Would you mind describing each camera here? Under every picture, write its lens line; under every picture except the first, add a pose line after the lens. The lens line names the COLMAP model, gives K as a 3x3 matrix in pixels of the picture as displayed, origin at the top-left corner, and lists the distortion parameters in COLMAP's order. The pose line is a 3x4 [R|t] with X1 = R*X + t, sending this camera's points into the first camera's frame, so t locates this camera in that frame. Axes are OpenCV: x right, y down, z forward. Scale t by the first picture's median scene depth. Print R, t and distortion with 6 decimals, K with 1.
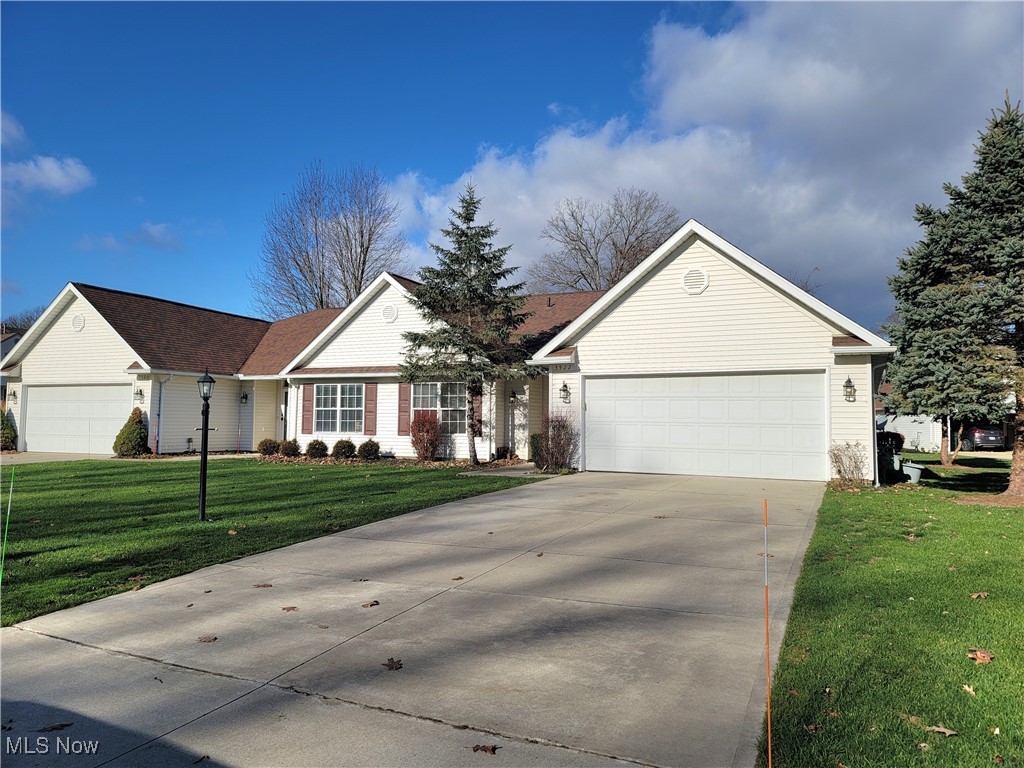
lens RADIAL K [[740.3, 0, 506.2], [0, 740.3, 376.0], [0, 0, 1]] dist [0.054014, -0.001092]
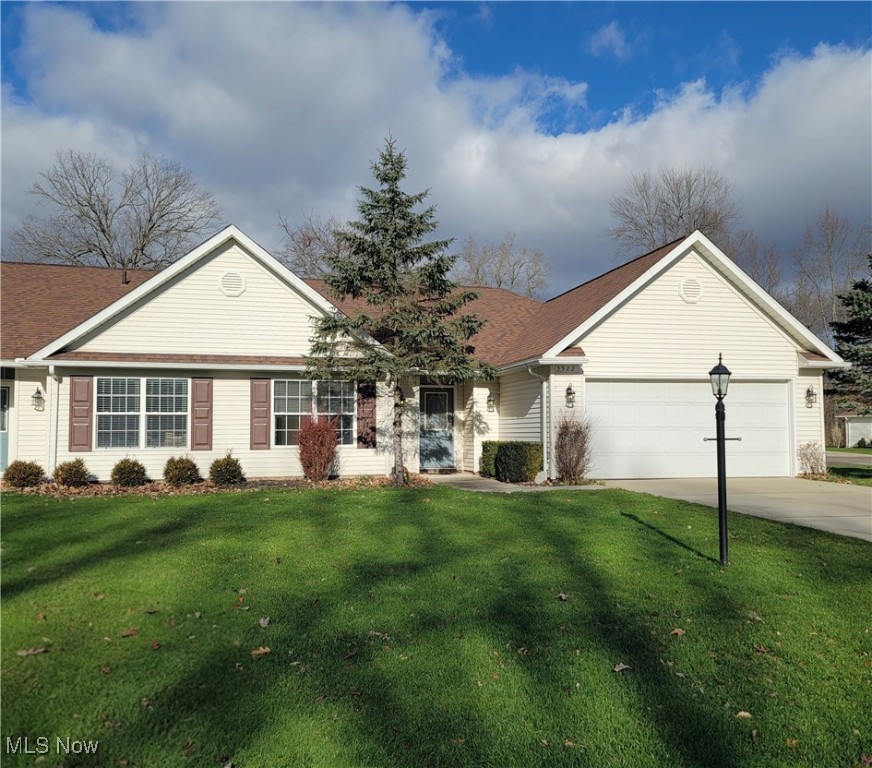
lens RADIAL K [[729.2, 0, 433.5], [0, 729.2, 387.3], [0, 0, 1]] dist [0.046490, -0.001186]
pose [[0.766096, 0.026425, 0.642183, -0.478702], [-0.028732, 0.999564, -0.006854, 0.017520], [-0.642084, -0.013201, 0.766521, 0.319334]]
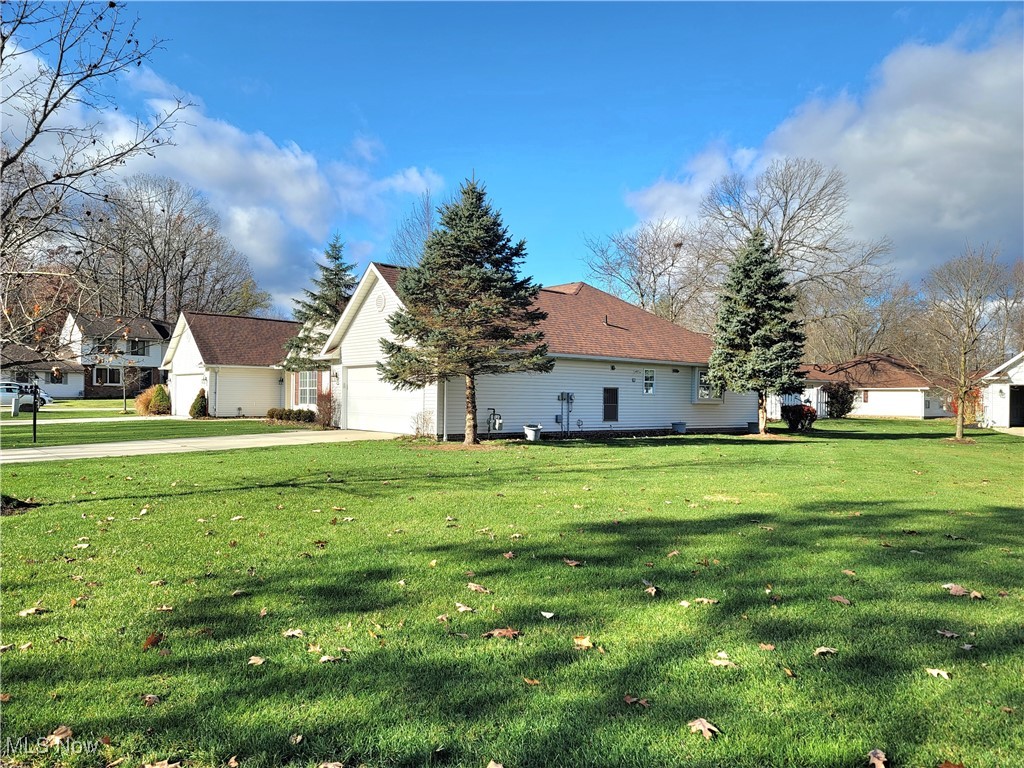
lens RADIAL K [[740.3, 0, 508.9], [0, 740.3, 384.0], [0, 0, 1]] dist [0.054014, -0.001092]
pose [[0.904904, -0.009065, -0.425519, 0.802962], [0.027816, 0.998895, 0.037873, -0.009875], [0.424706, -0.046107, 0.904157, -0.176860]]
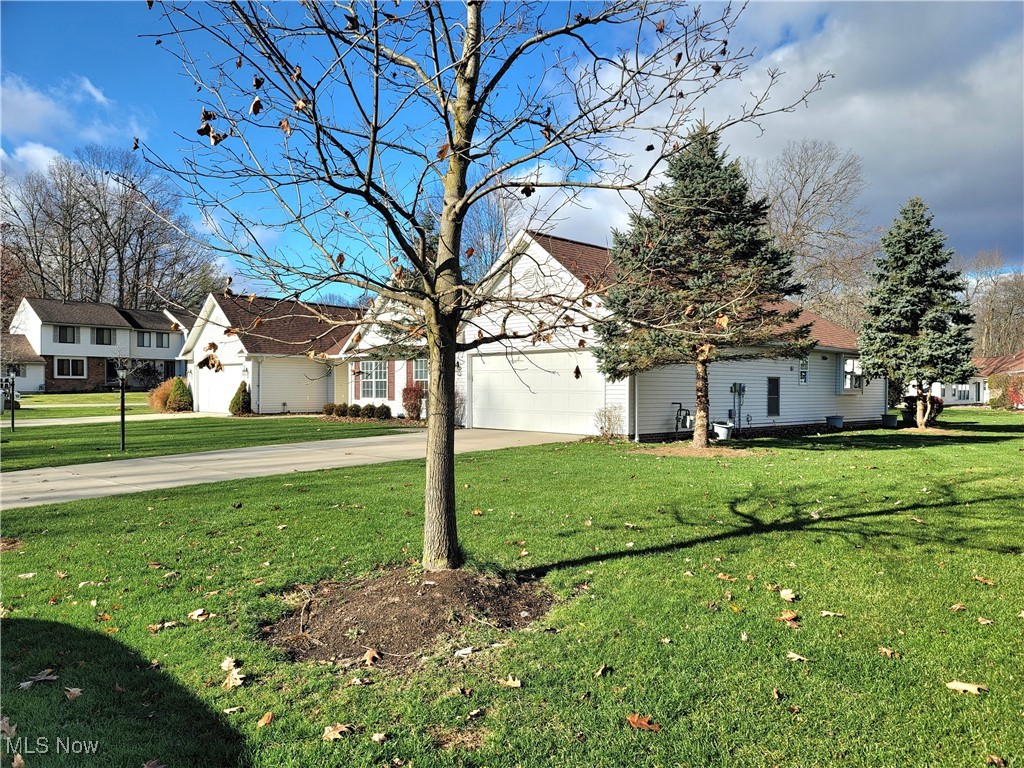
lens RADIAL K [[740.3, 0, 517.7], [0, 740.3, 393.4], [0, 0, 1]] dist [0.054014, -0.001092]
pose [[0.940656, -0.005770, -0.339312, 0.470606], [0.030007, 0.997353, 0.066228, -0.011735], [0.338032, -0.072480, 0.938340, -0.138320]]
